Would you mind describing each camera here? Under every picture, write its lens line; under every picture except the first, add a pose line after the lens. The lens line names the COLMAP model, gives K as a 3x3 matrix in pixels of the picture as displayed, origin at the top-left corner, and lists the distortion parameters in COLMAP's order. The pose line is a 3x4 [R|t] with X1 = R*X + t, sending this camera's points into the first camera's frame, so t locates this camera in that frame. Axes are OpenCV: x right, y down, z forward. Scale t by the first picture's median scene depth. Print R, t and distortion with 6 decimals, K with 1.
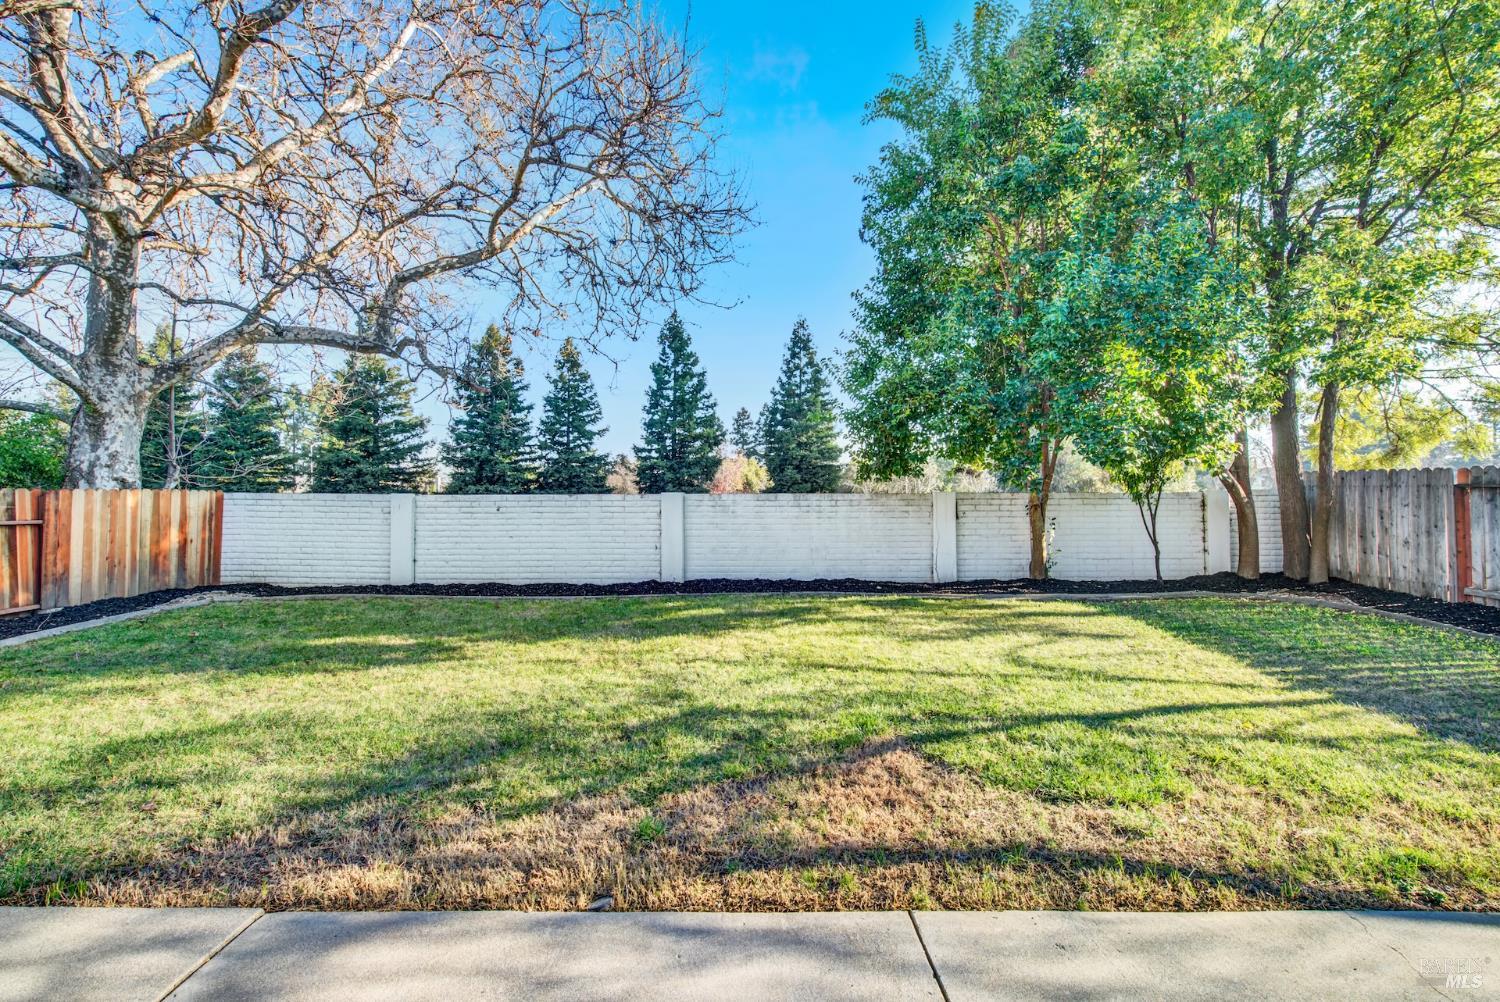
lens RADIAL K [[614.5, 0, 746.3], [0, 614.5, 502.8], [0, 0, 1]] dist [-0.000668, -0.000155]
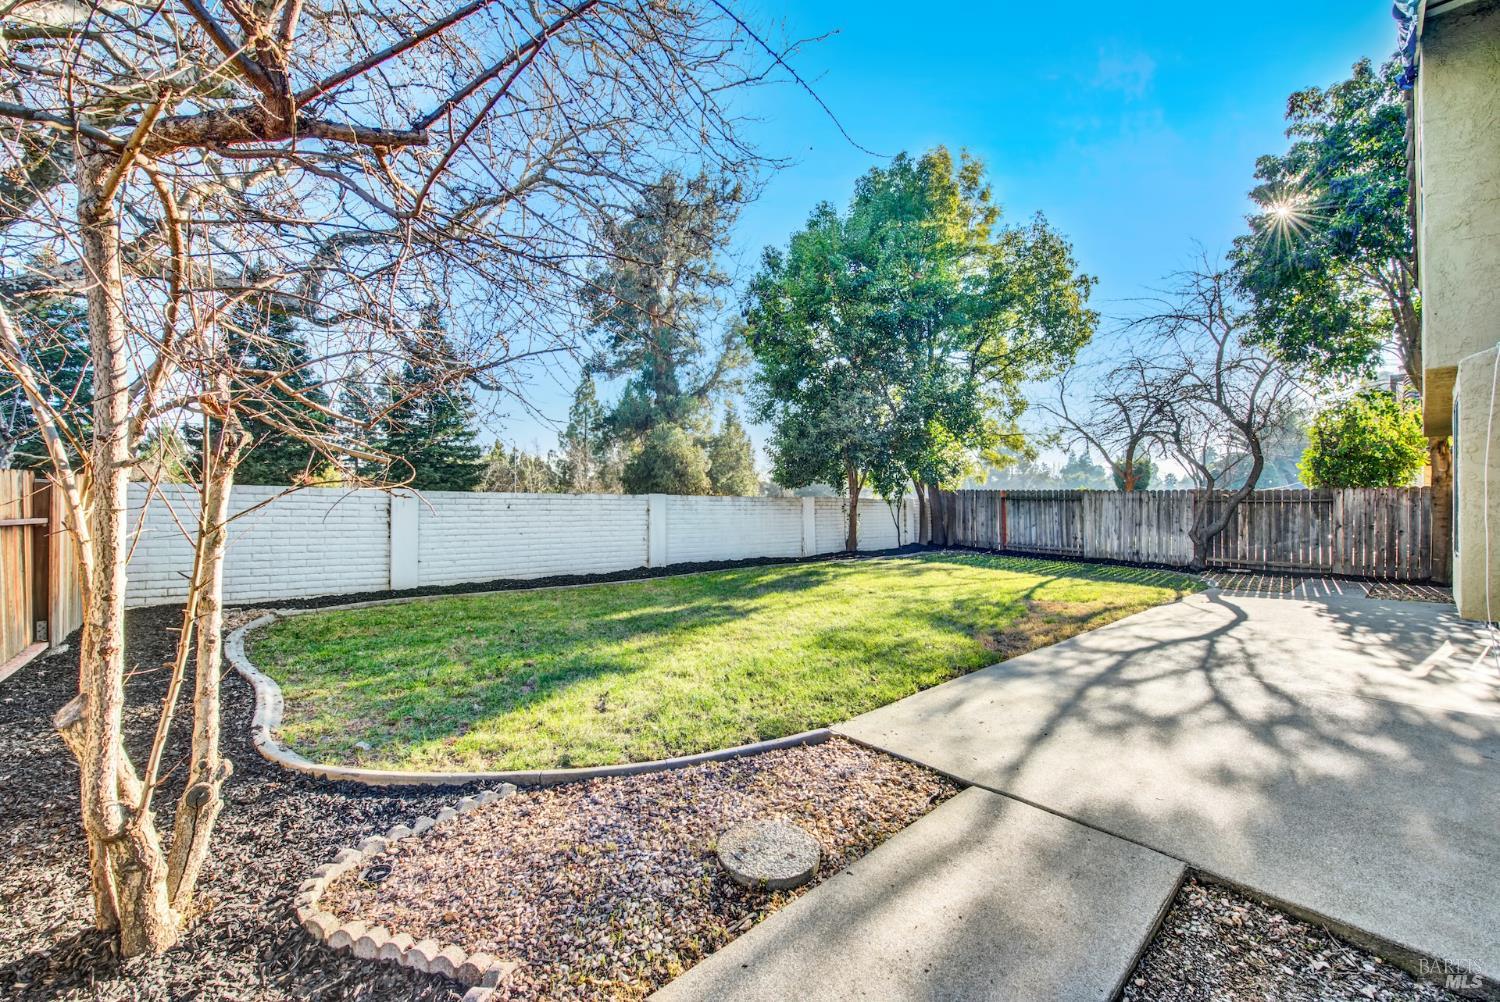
lens RADIAL K [[614.5, 0, 746.3], [0, 614.5, 502.8], [0, 0, 1]] dist [-0.000668, -0.000155]
pose [[0.727898, 0.010908, 0.685598, -0.860805], [-0.008473, 0.999940, -0.006914, 0.007337], [-0.685633, -0.000776, 0.727947, -0.021548]]
